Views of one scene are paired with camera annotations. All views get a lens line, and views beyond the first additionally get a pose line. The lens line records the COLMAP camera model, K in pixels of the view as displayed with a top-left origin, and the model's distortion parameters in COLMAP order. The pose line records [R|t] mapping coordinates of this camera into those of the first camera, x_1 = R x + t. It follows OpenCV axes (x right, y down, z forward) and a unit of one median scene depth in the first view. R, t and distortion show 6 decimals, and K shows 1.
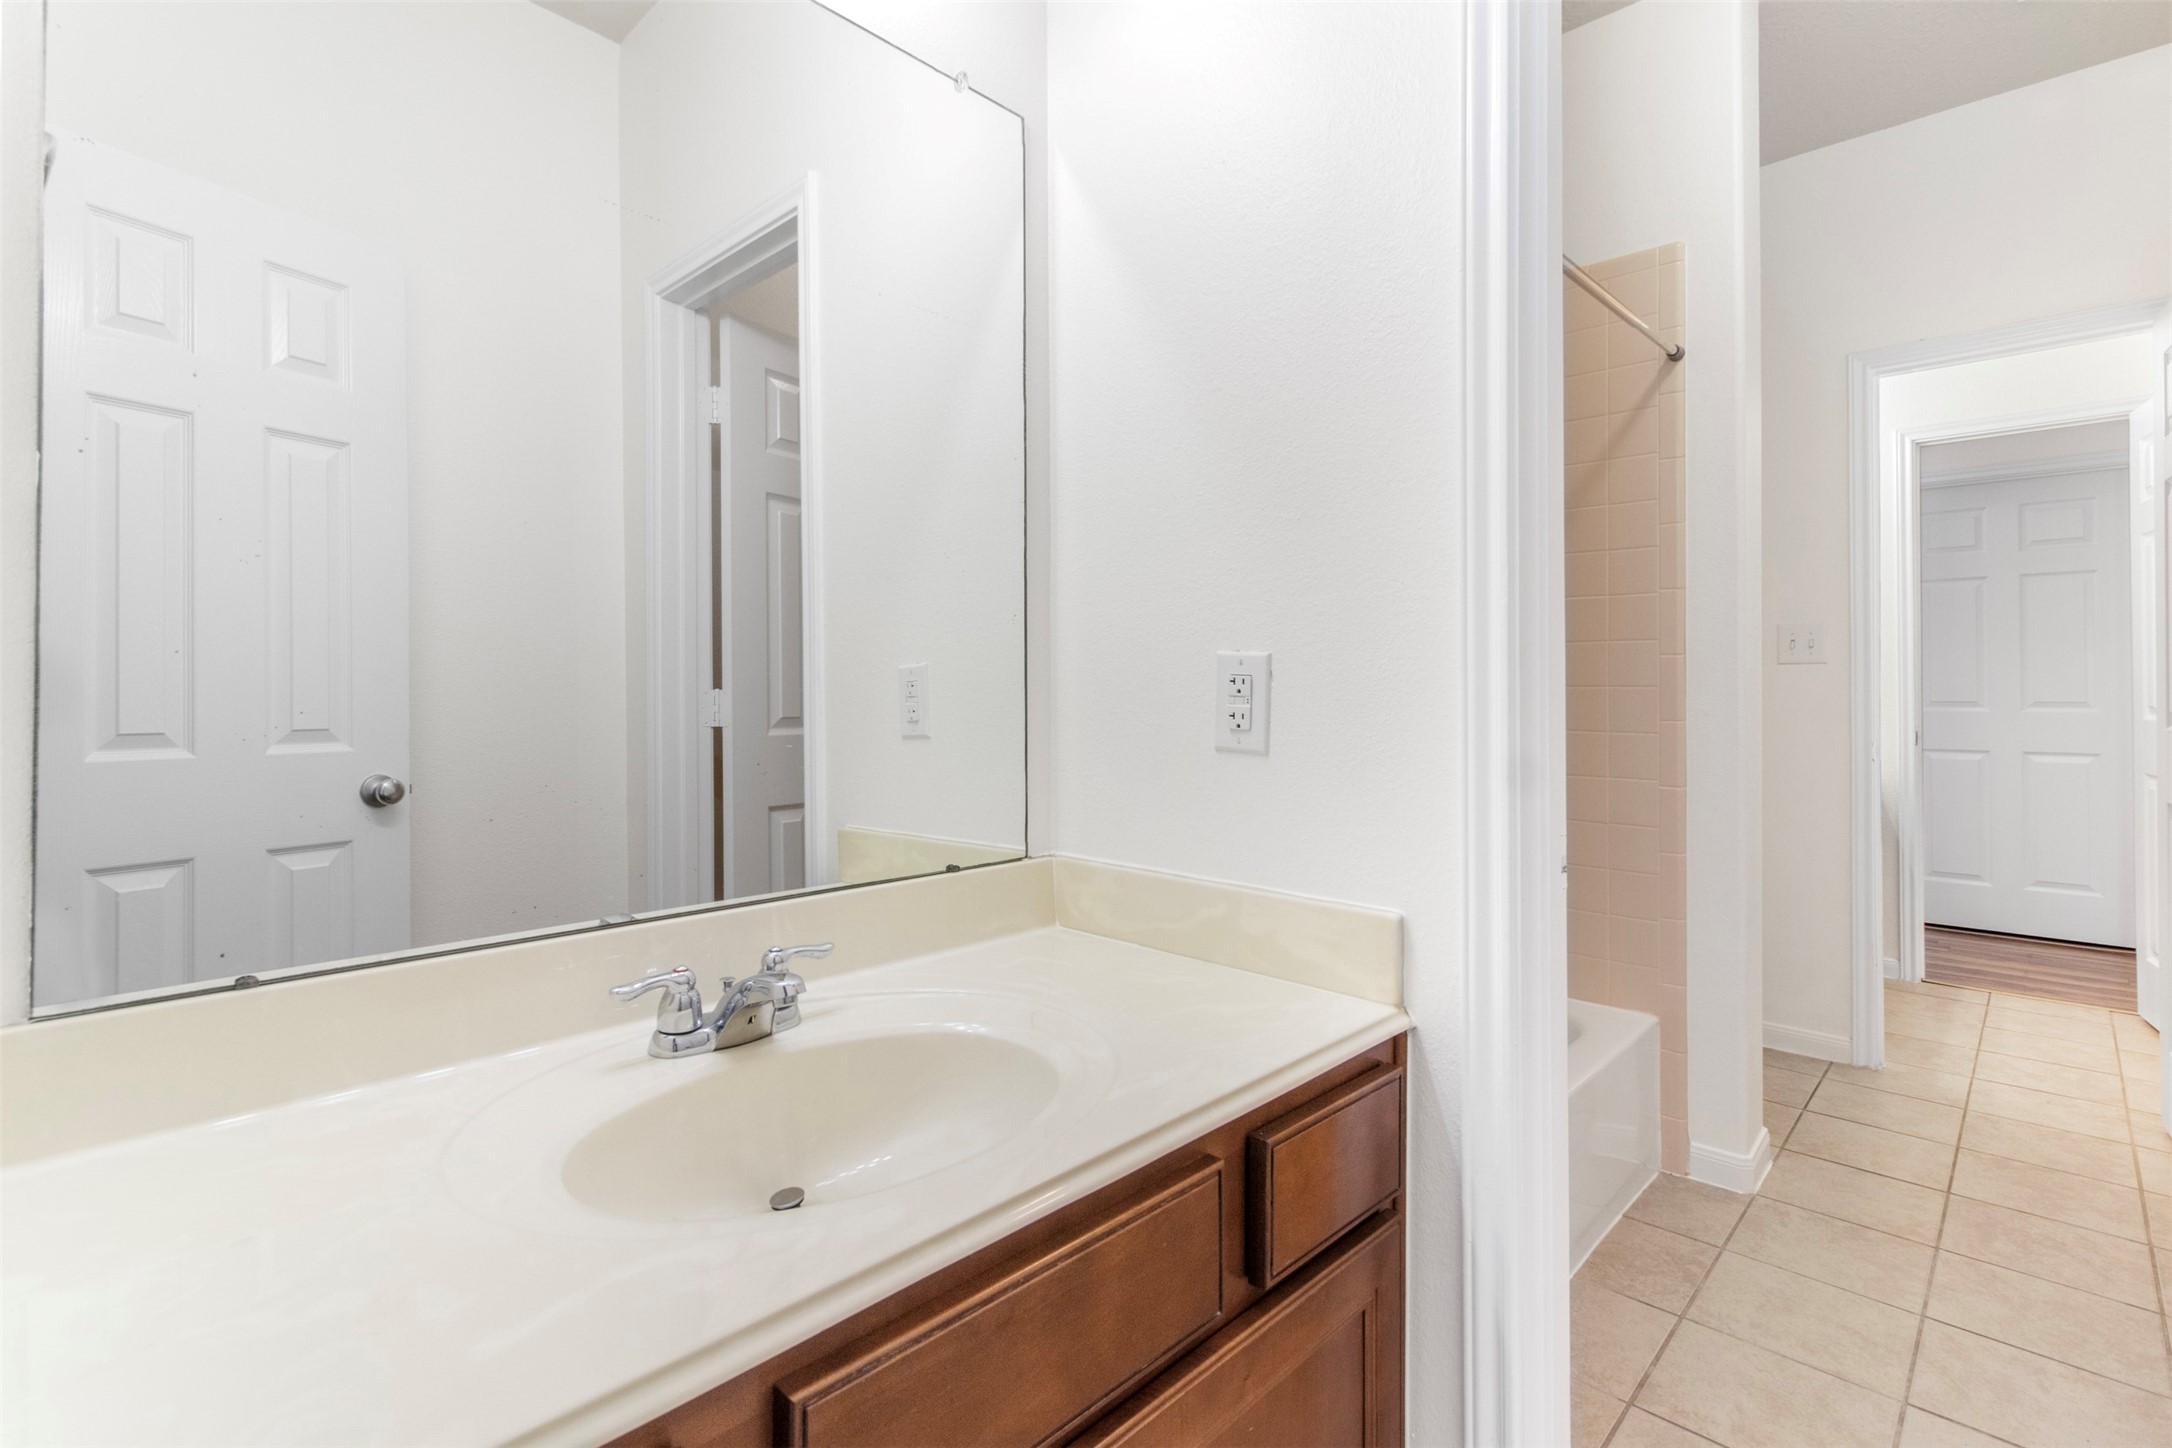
lens RADIAL K [[1008.9, 0, 1088.5], [0, 1008.9, 711.7], [0, 0, 1]] dist [0.007844, -0.001958]
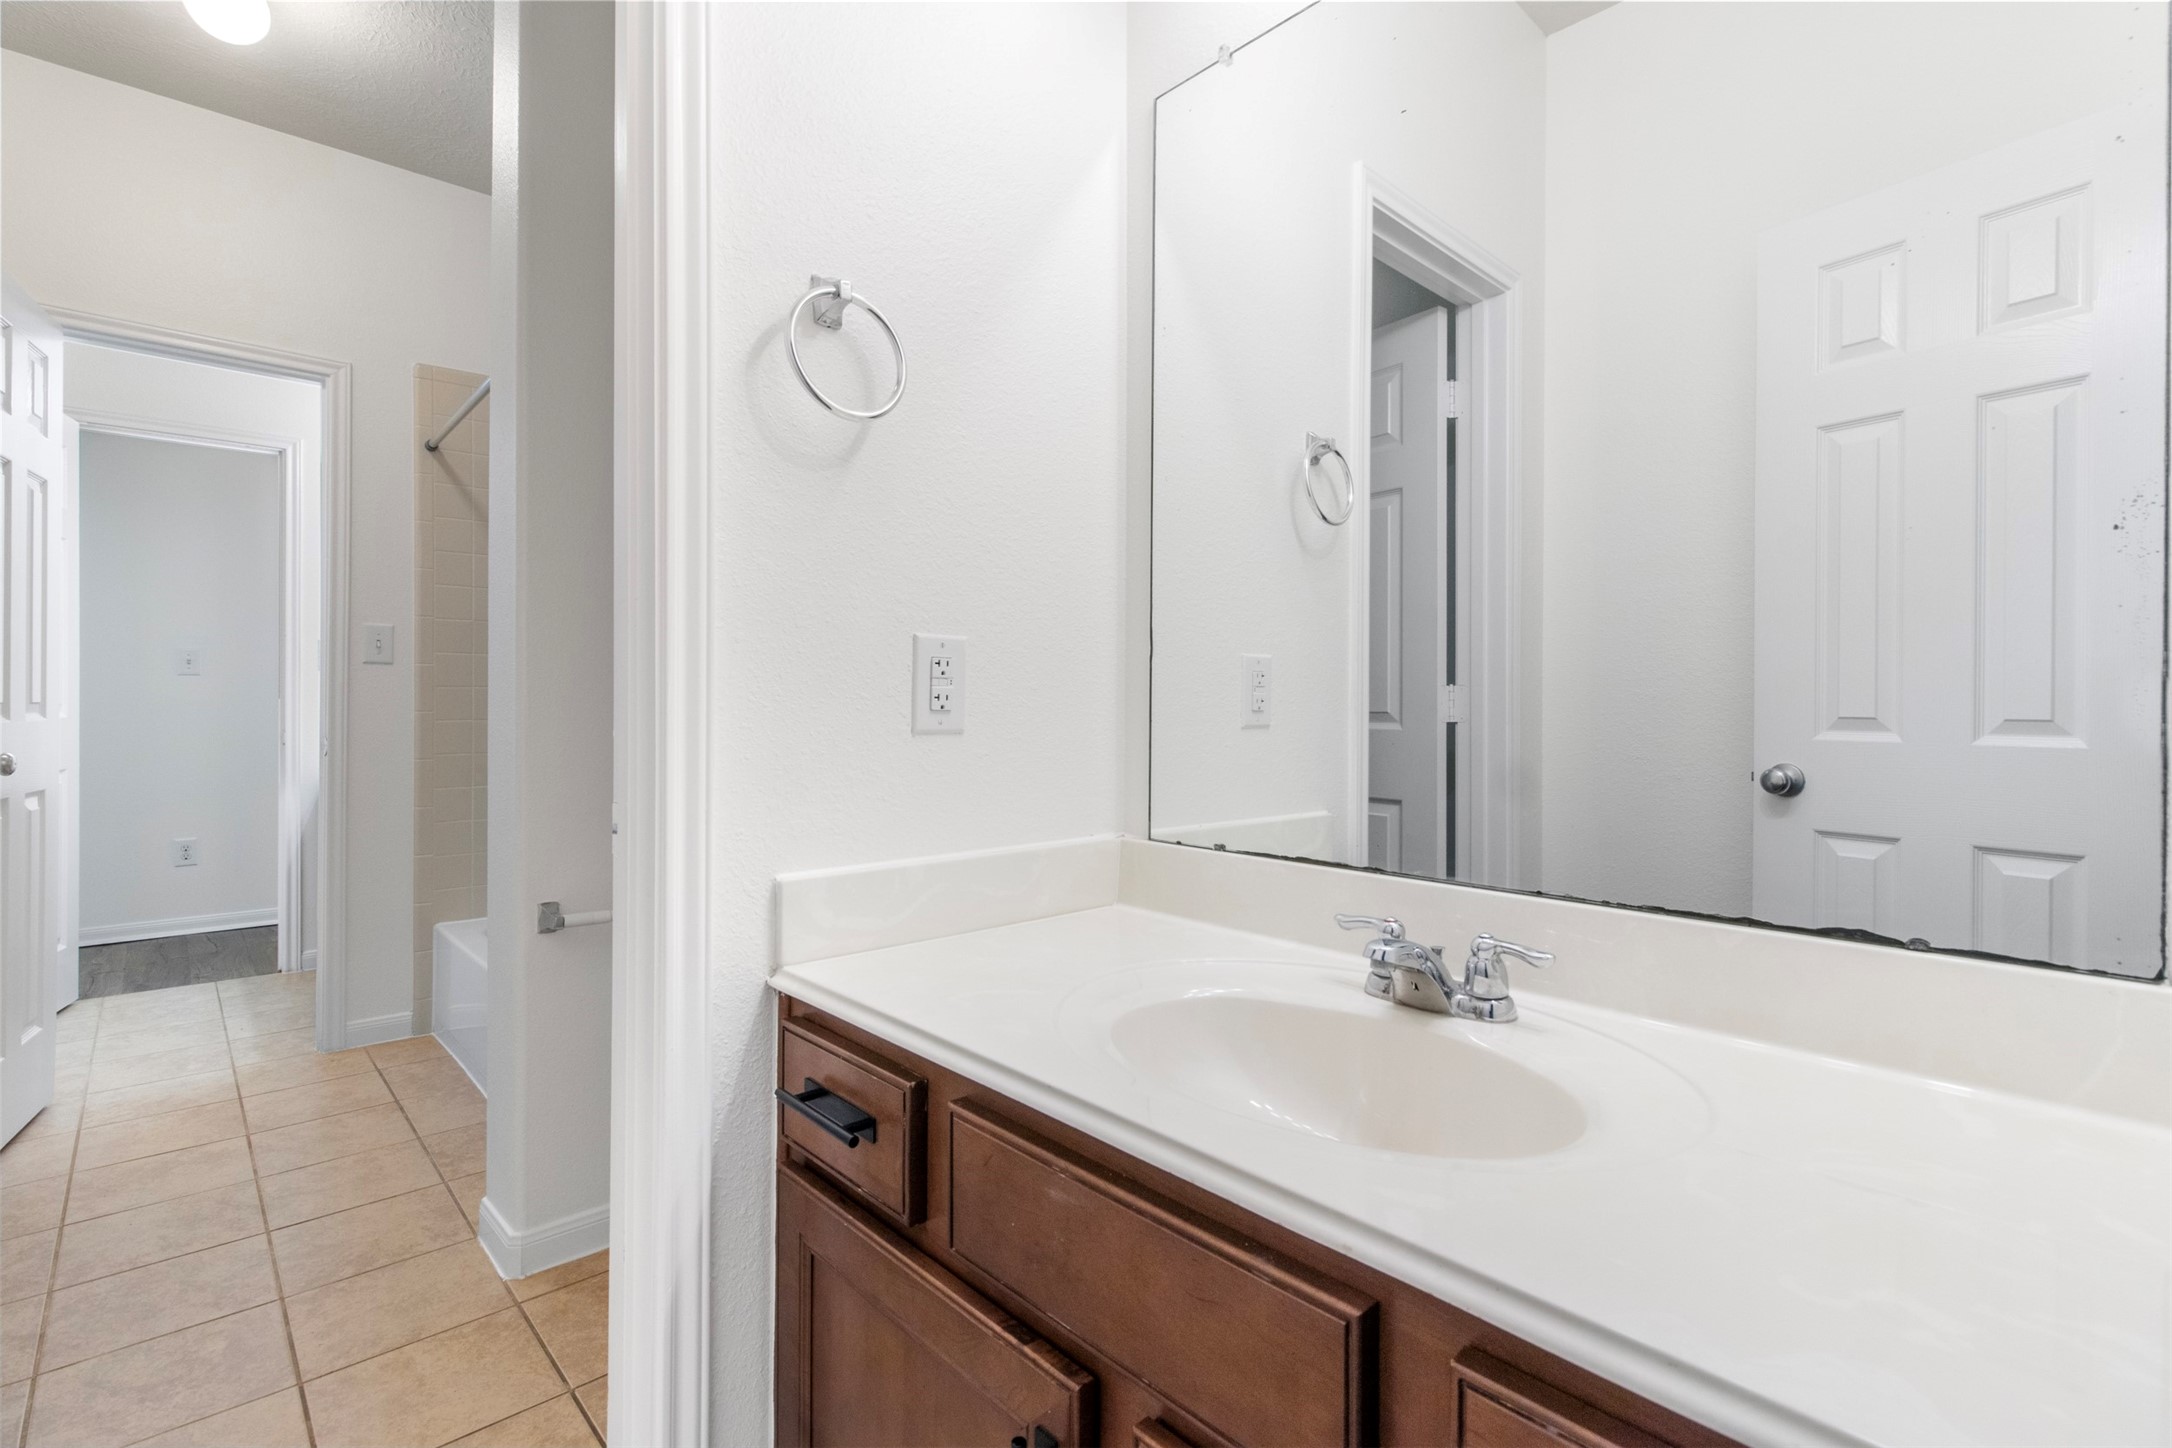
lens RADIAL K [[1008.9, 0, 1082.1], [0, 1008.9, 709.4], [0, 0, 1]] dist [0.007844, -0.001958]
pose [[-0.070807, 0.016342, -0.997356, 1.235366], [-0.006019, 0.999841, 0.016810, -0.011715], [0.997472, 0.007193, -0.070698, 1.303577]]
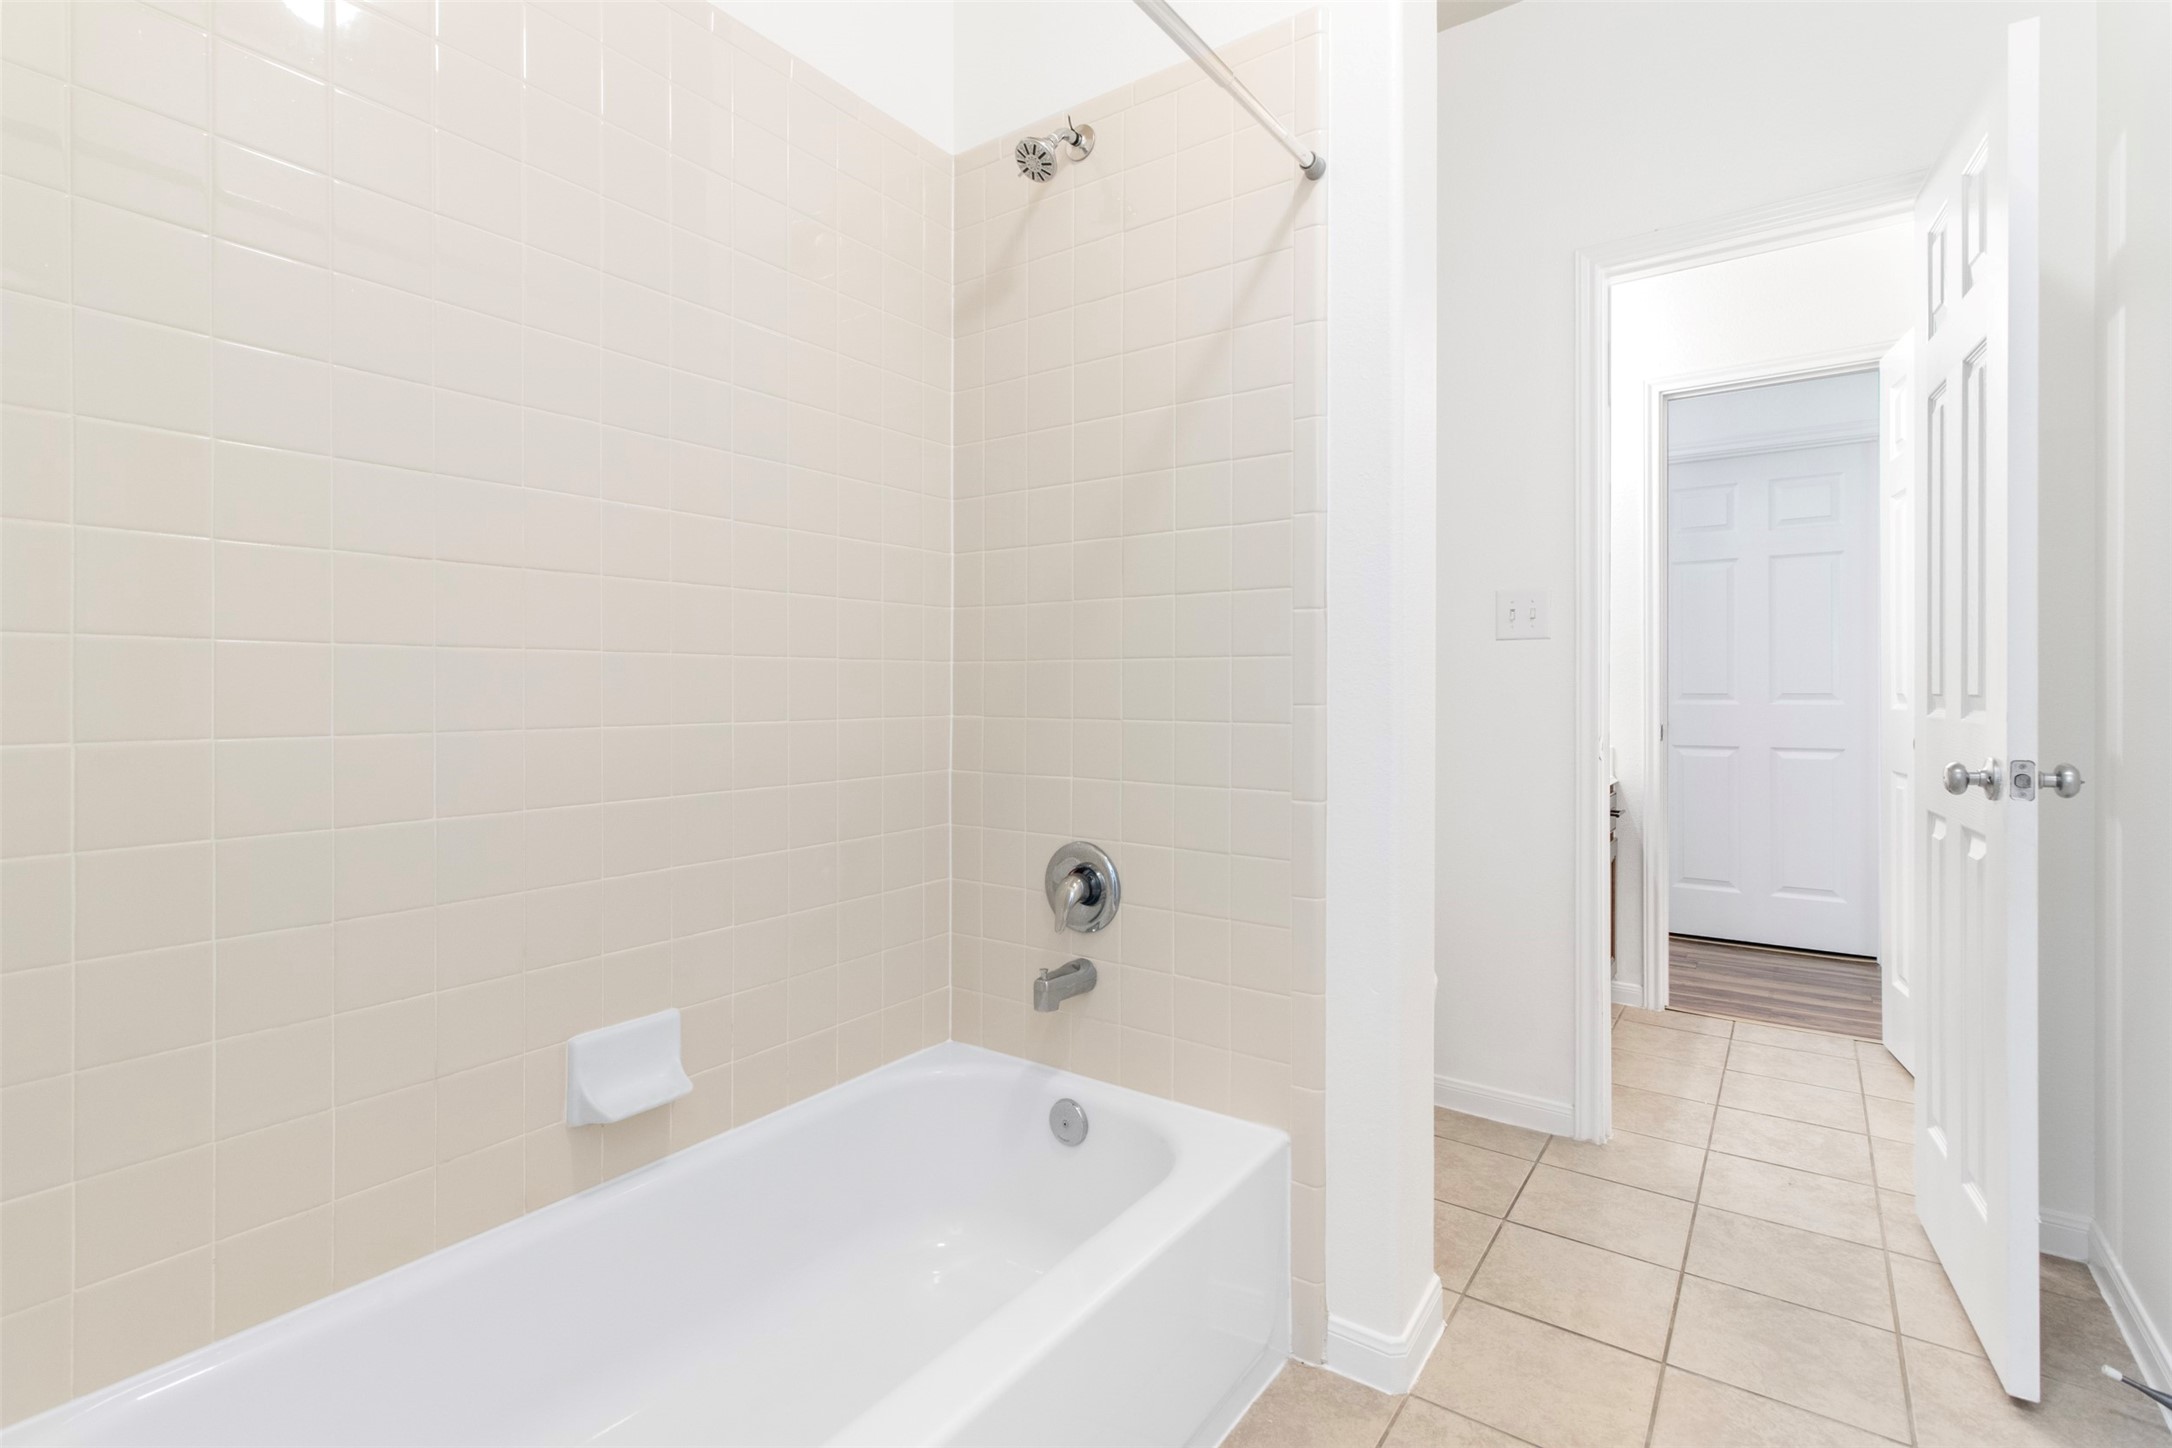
lens RADIAL K [[1008.9, 0, 1085.1], [0, 1008.9, 725.9], [0, 0, 1]] dist [0.007844, -0.001958]
pose [[0.989621, -0.003160, 0.143667, 0.280057], [0.001366, 0.999920, 0.012581, 0.012064], [-0.143696, -0.012255, 0.989546, 0.291751]]
